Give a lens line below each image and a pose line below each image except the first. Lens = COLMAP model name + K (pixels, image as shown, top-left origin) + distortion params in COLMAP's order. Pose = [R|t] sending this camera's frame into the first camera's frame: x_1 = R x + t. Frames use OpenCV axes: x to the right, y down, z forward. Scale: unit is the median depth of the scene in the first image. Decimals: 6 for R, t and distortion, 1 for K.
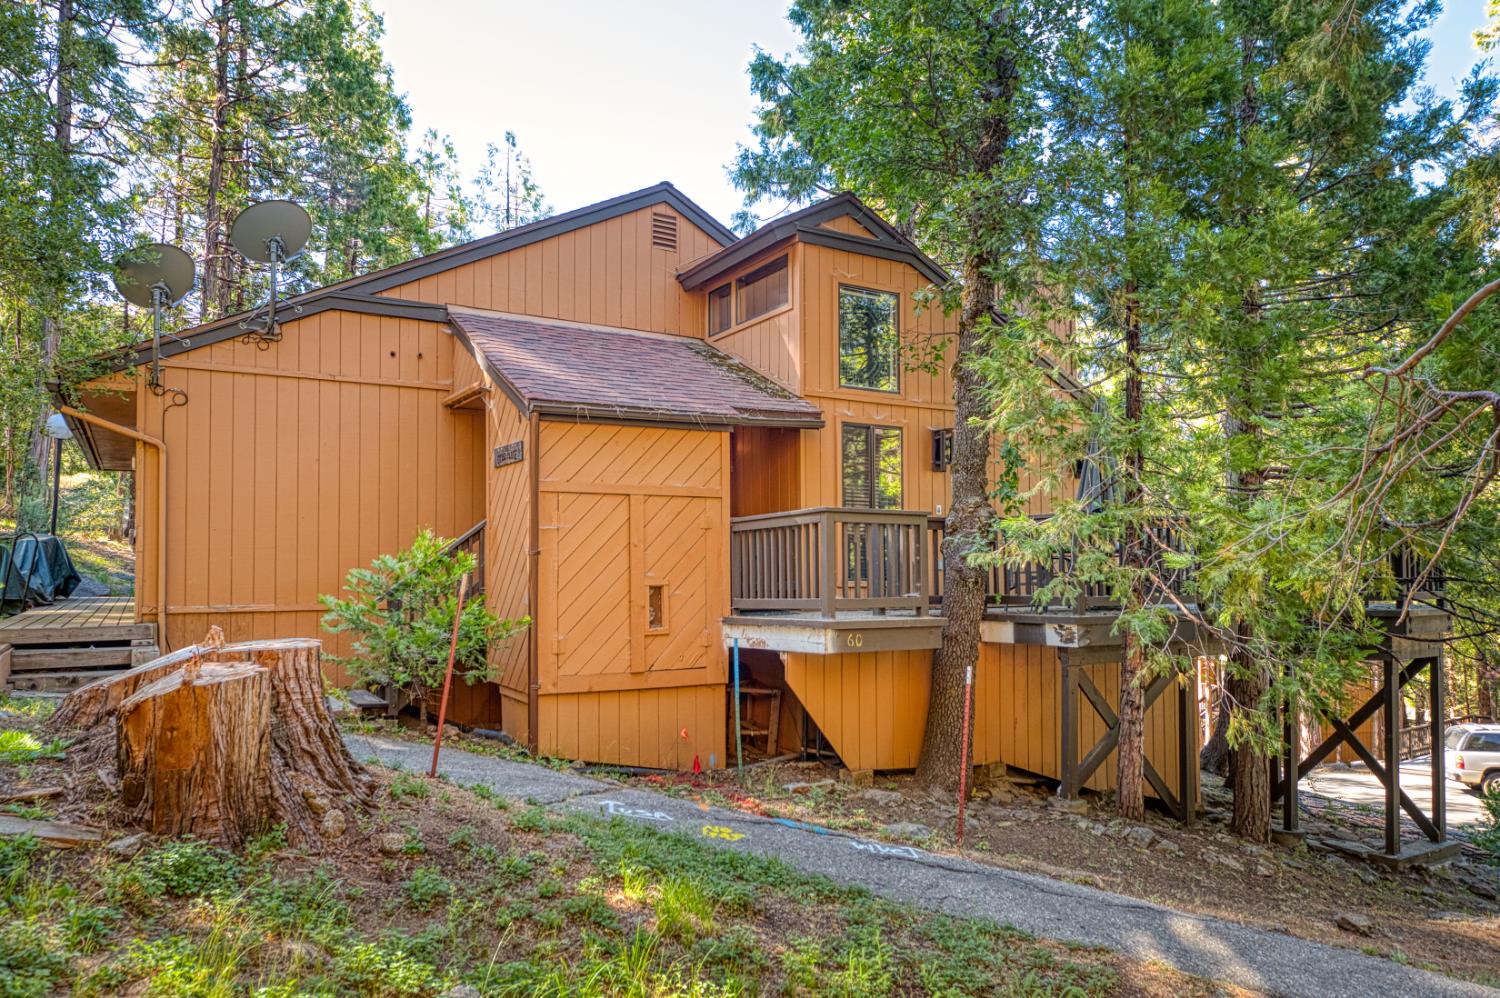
lens RADIAL K [[1023.2, 0, 751.7], [0, 1023.2, 539.7], [0, 0, 1]] dist [-0.002209, 0.002606]
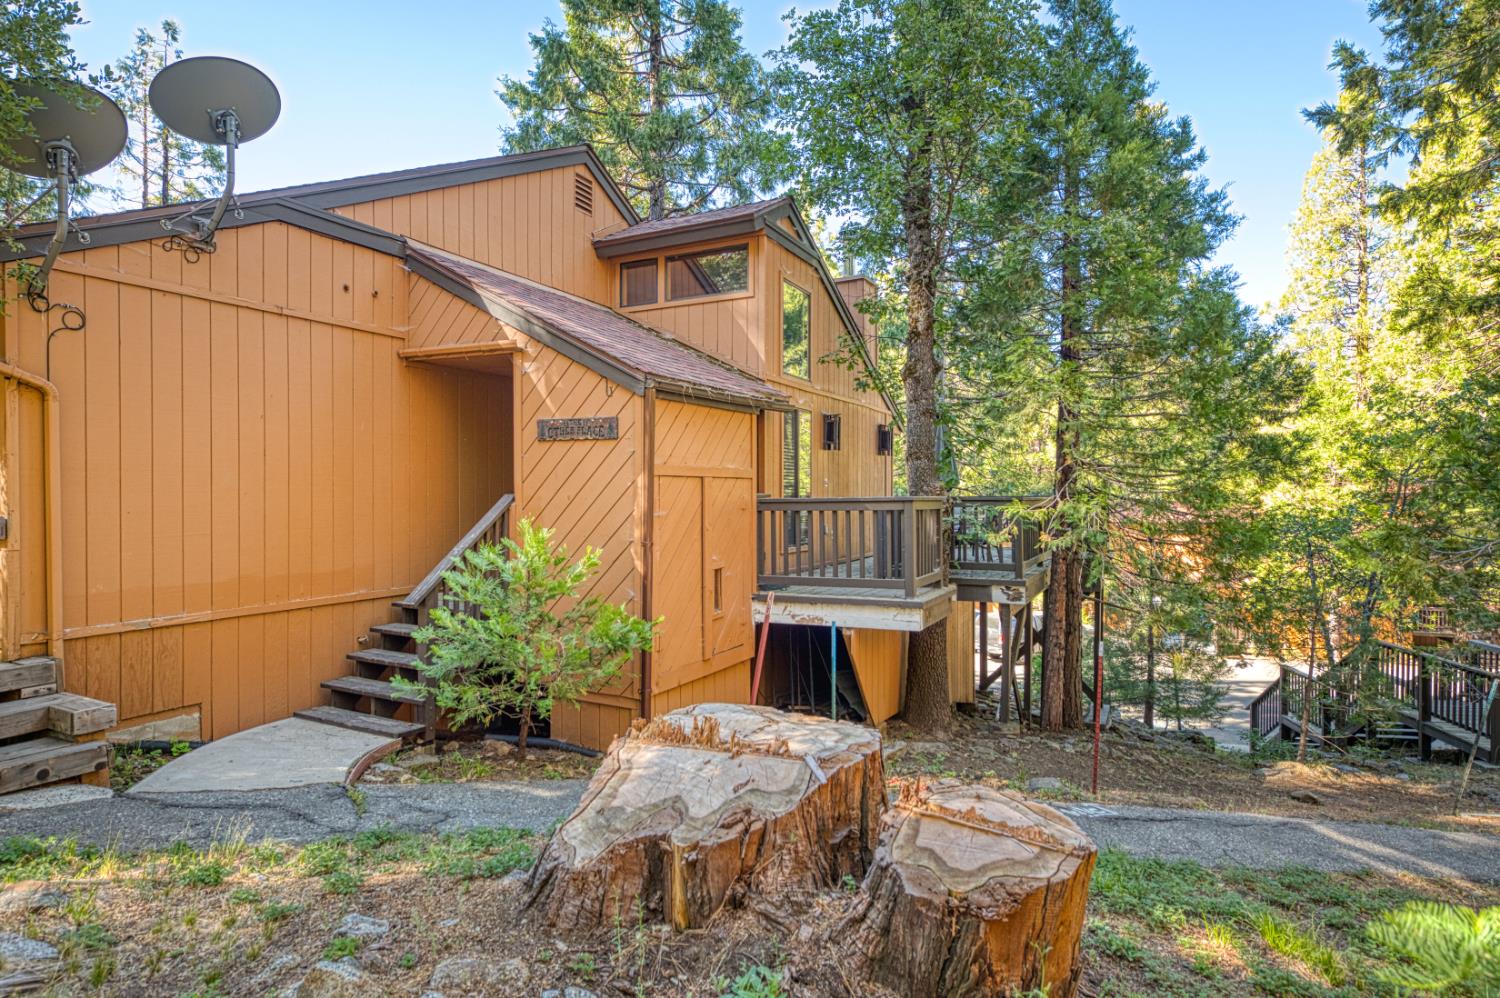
lens RADIAL K [[809.8, 0, 743.5], [0, 809.8, 497.9], [0, 0, 1]] dist [-0.004155, -0.001463]
pose [[0.847087, 0.000941, 0.531454, -0.472090], [-0.021678, 0.999227, 0.032783, -0.048083], [-0.531013, -0.039290, 0.846453, 0.316446]]
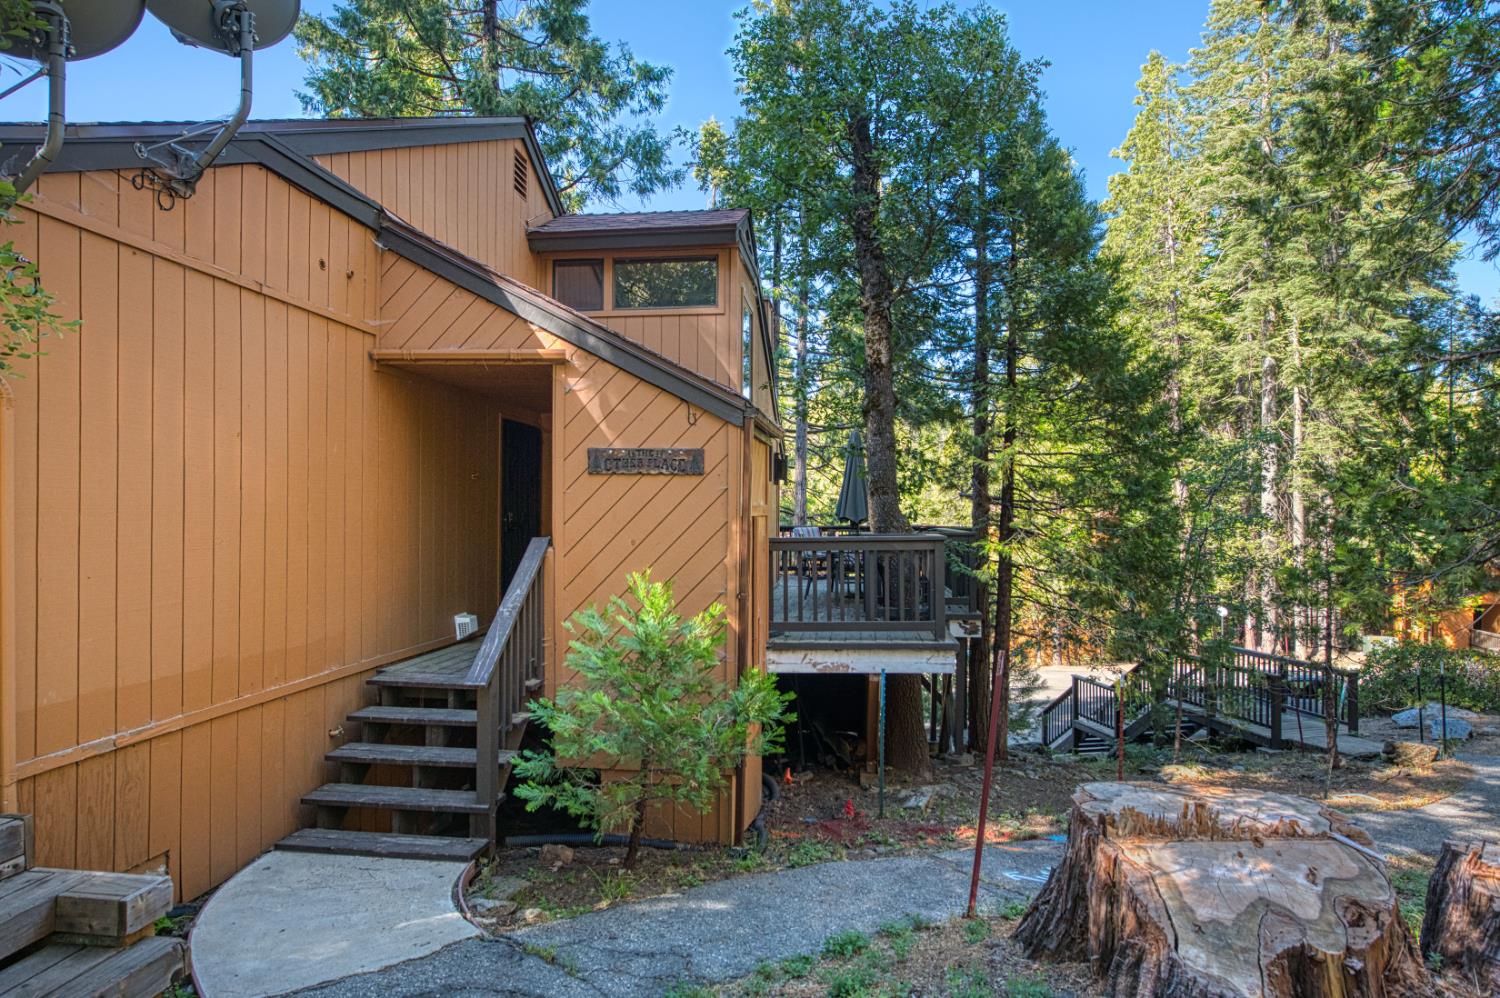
lens RADIAL K [[849.9, 0, 753.6], [0, 849.9, 508.1], [0, 0, 1]] dist [-0.001932, -0.003028]
pose [[0.602837, 0.011141, 0.797786, -0.663583], [-0.033237, 0.999385, 0.011159, -0.056521], [-0.797171, -0.033244, 0.602837, 0.543088]]
